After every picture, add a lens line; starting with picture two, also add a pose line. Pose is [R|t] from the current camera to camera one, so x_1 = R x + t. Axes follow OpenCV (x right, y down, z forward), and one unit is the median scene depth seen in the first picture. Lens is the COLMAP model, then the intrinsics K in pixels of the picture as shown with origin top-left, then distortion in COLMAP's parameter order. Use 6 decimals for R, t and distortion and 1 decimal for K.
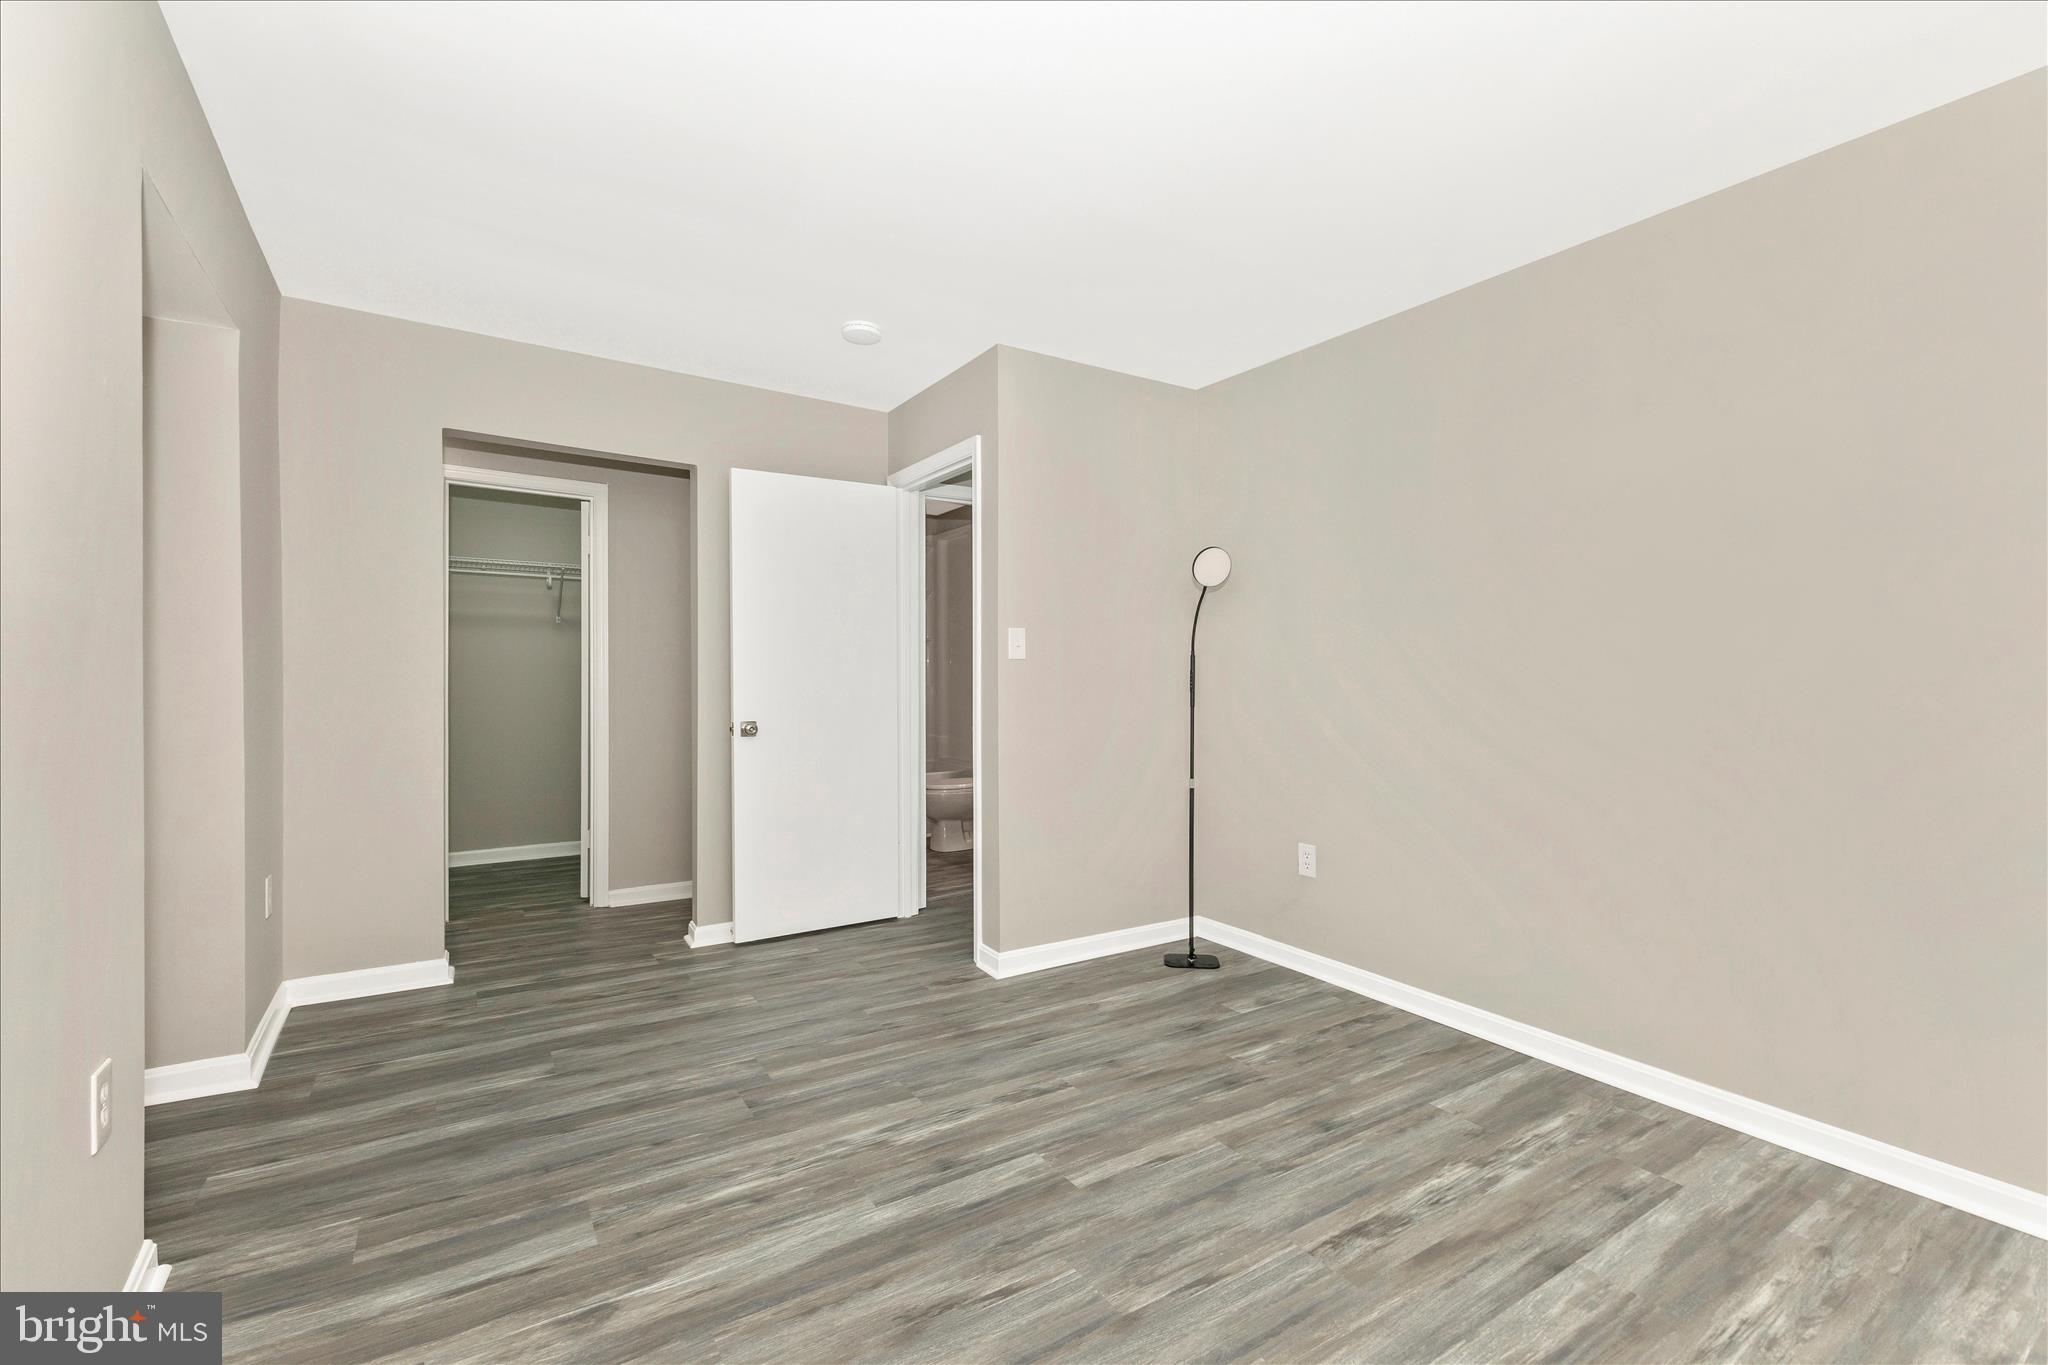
lens RADIAL K [[890.7, 0, 1058.3], [0, 890.7, 652.5], [0, 0, 1]] dist [0.020373, -0.004293]
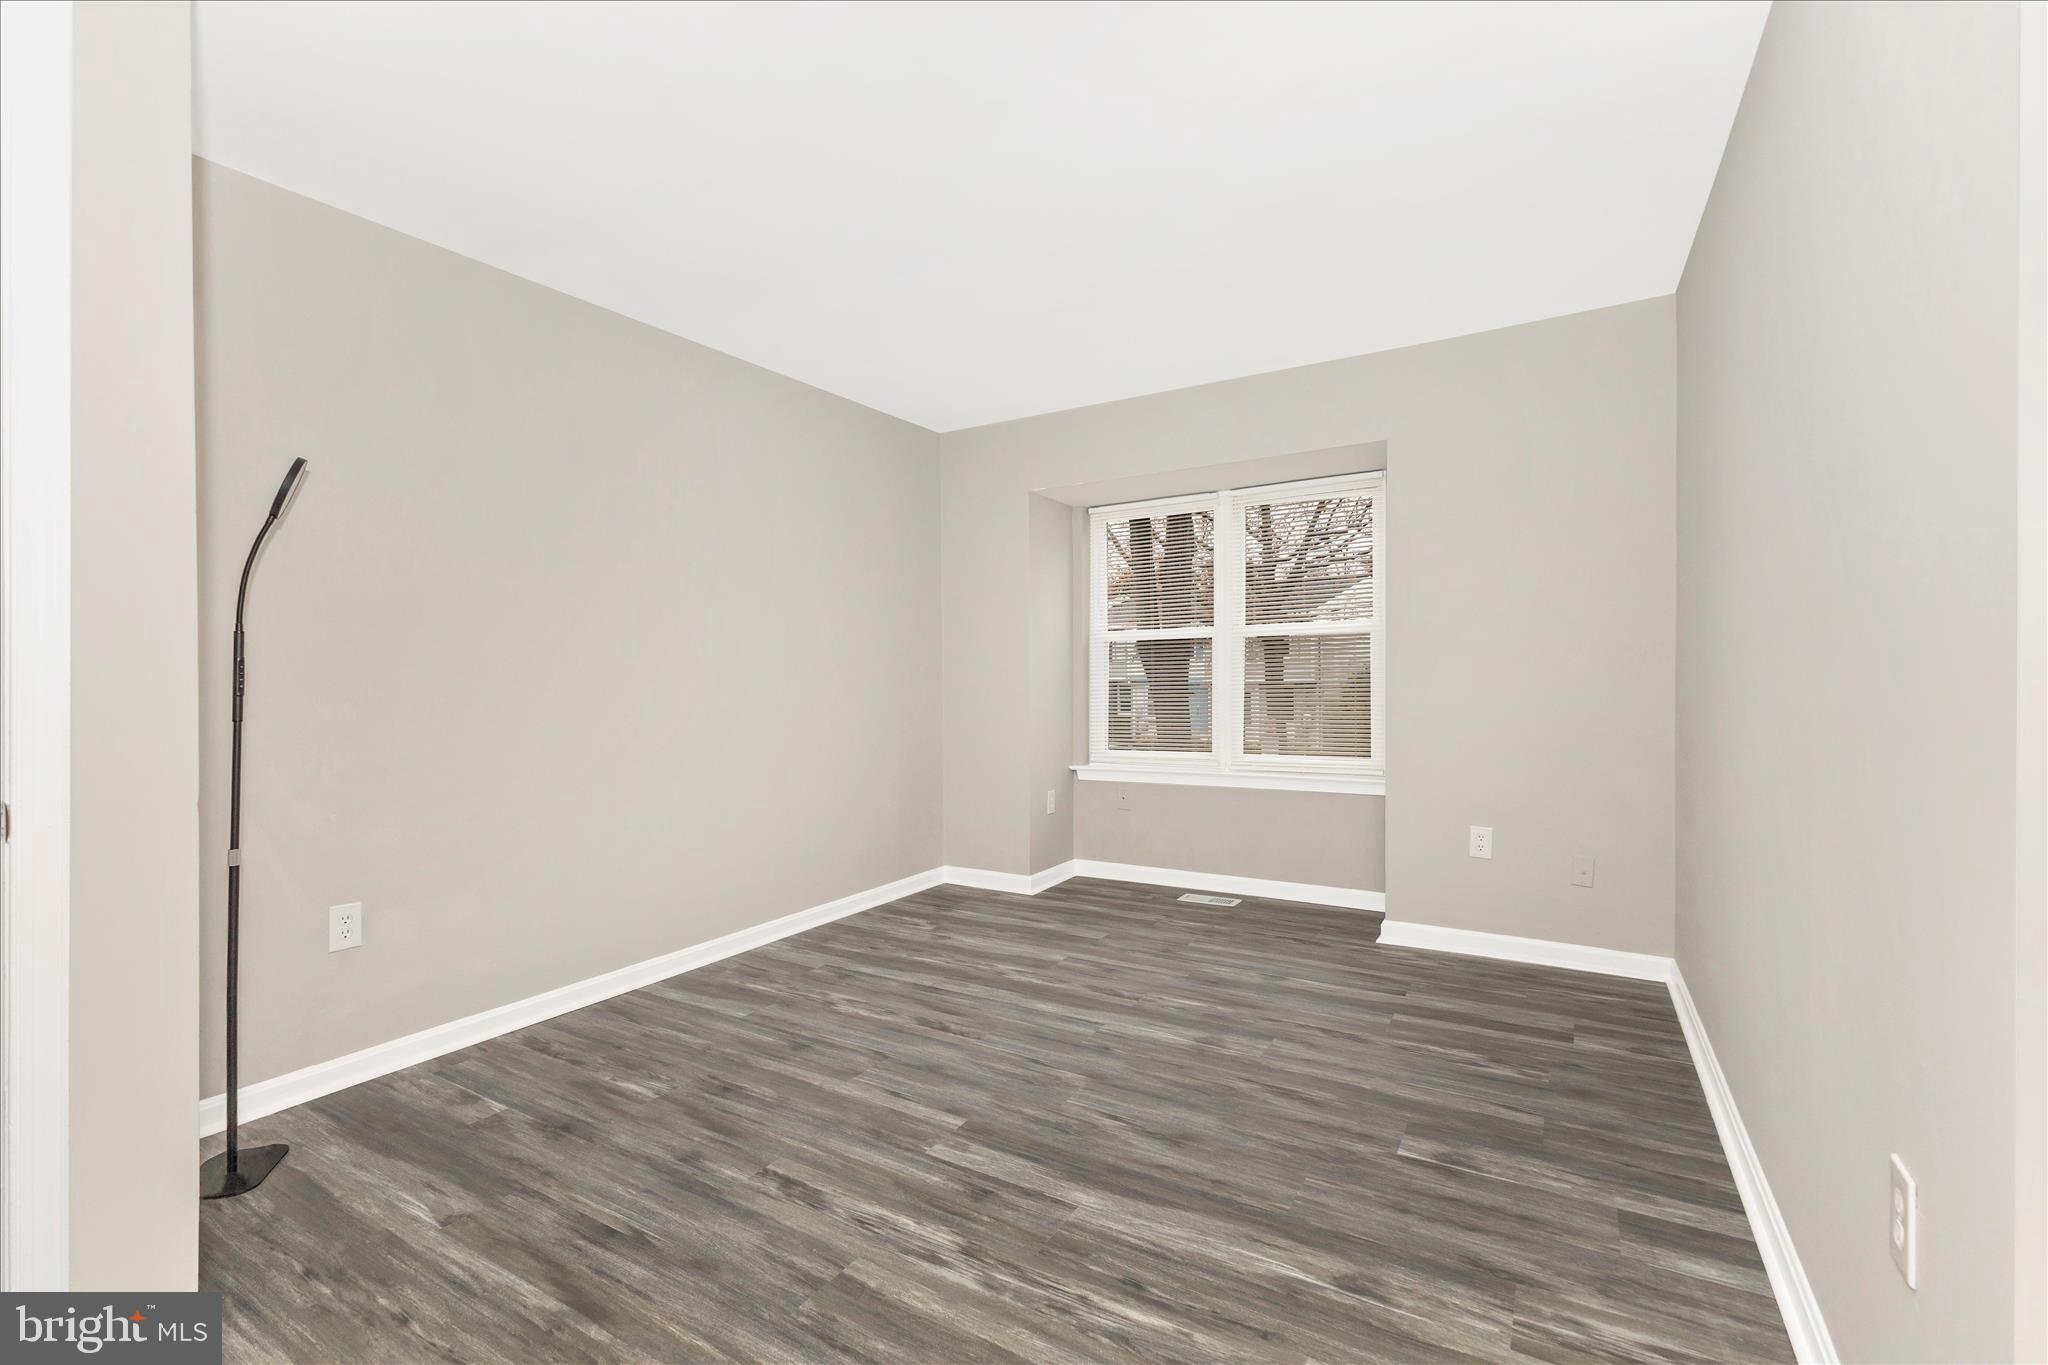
lens RADIAL K [[890.7, 0, 1012.5], [0, 890.7, 695.1], [0, 0, 1]] dist [0.020373, -0.004293]
pose [[-0.406378, -0.024173, 0.913385, -0.895475], [-0.019991, 0.999646, 0.017562, 0.040808], [-0.913486, -0.011123, -0.406717, 1.252527]]
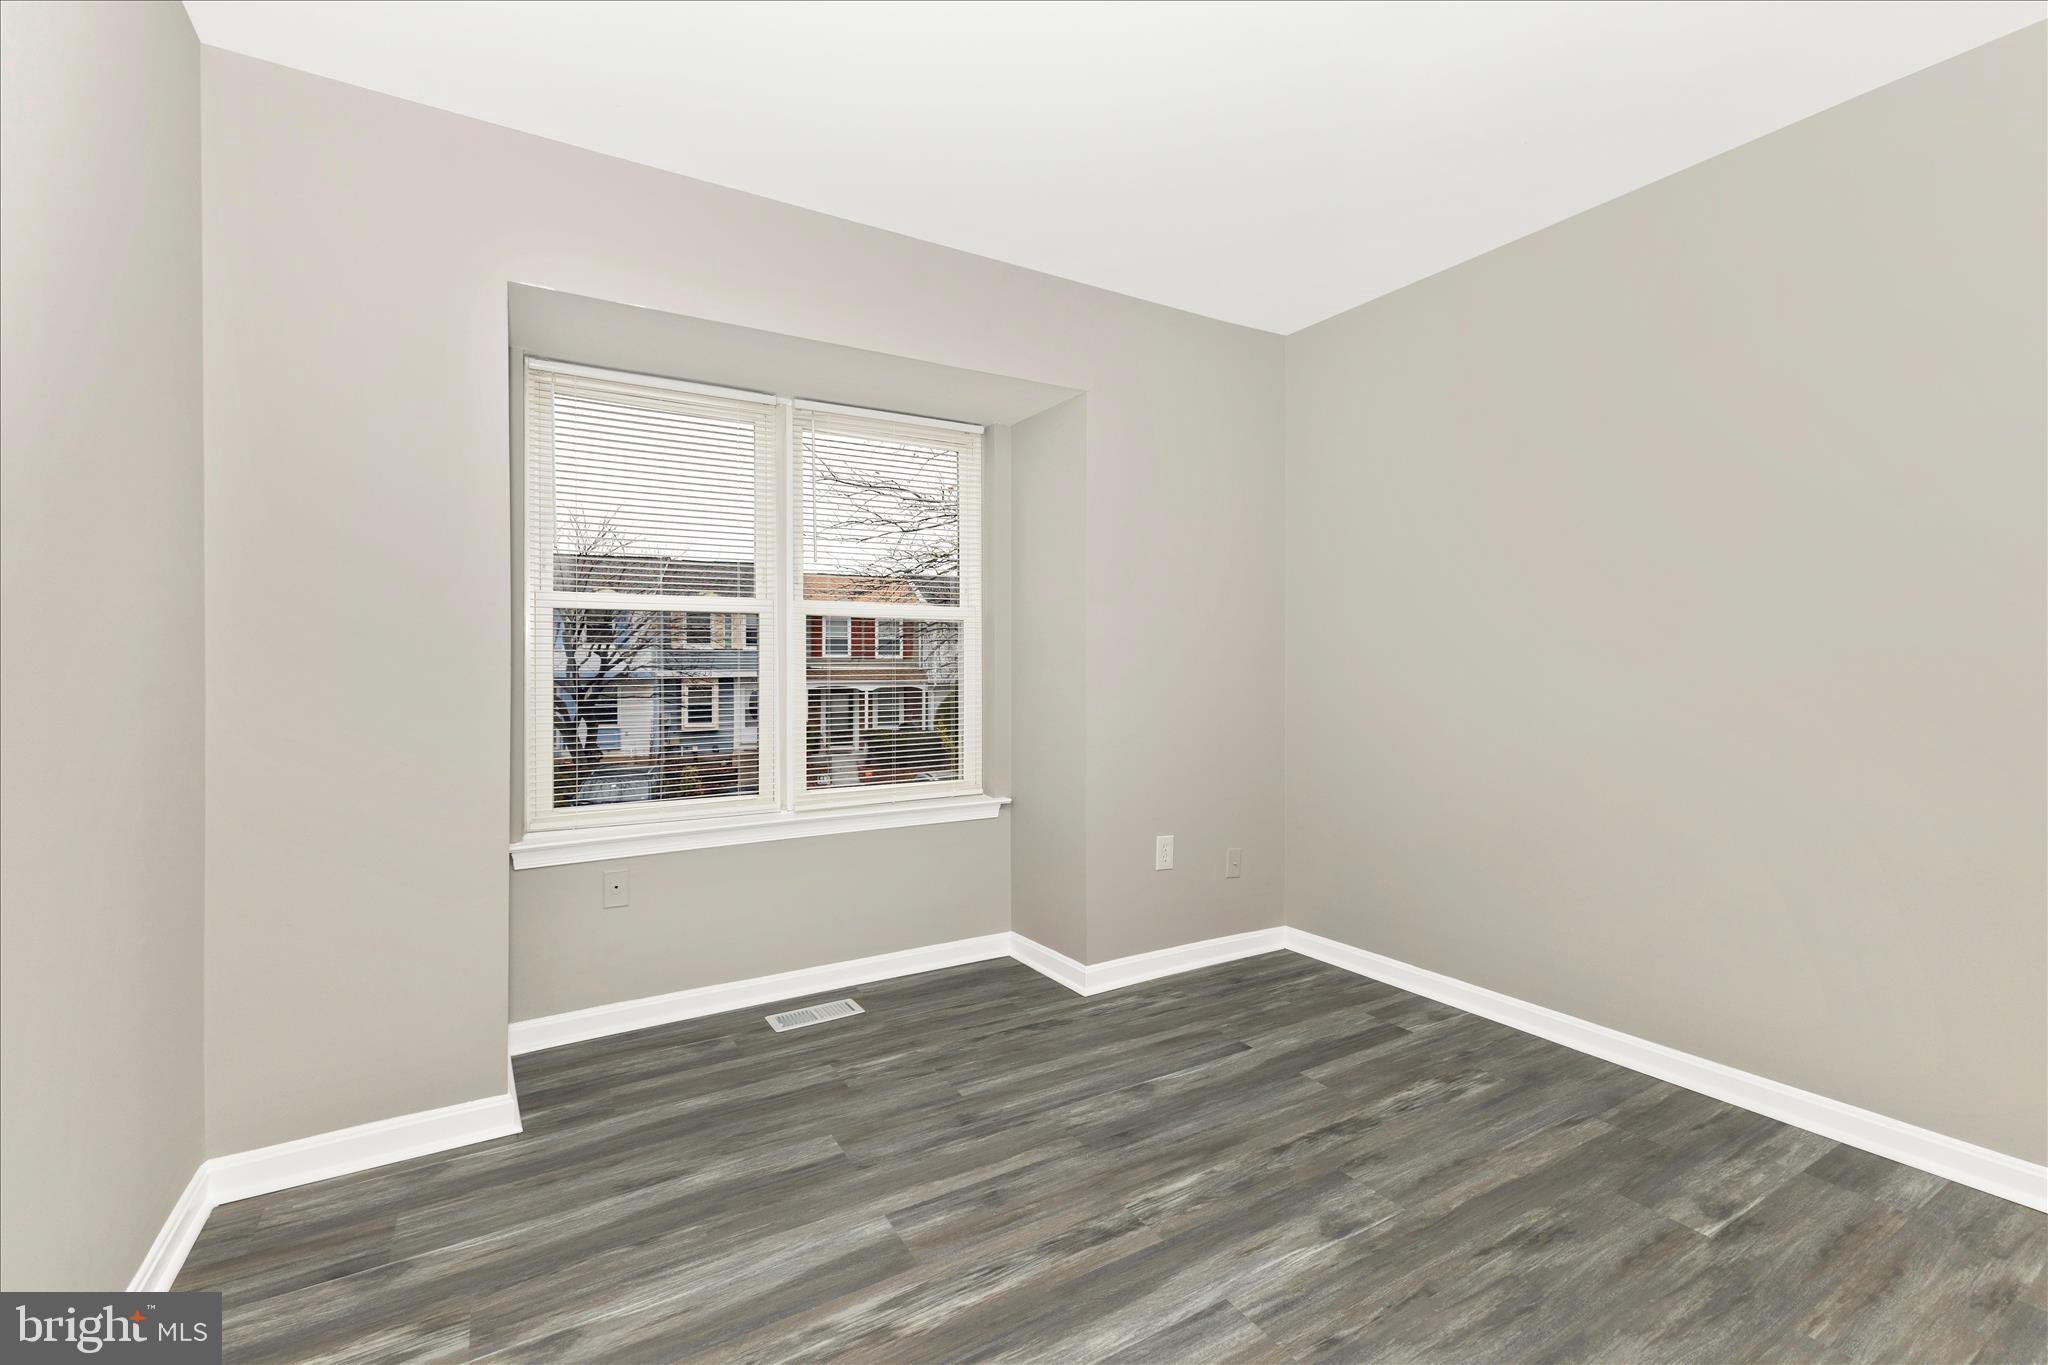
lens RADIAL K [[890.7, 0, 1048.8], [0, 890.7, 696.4], [0, 0, 1]] dist [0.020373, -0.004293]
pose [[-0.998661, -0.007429, 0.051195, 0.299004], [-0.007323, 0.999971, 0.002267, 0.052009], [-0.051210, 0.001889, -0.998686, 1.324428]]
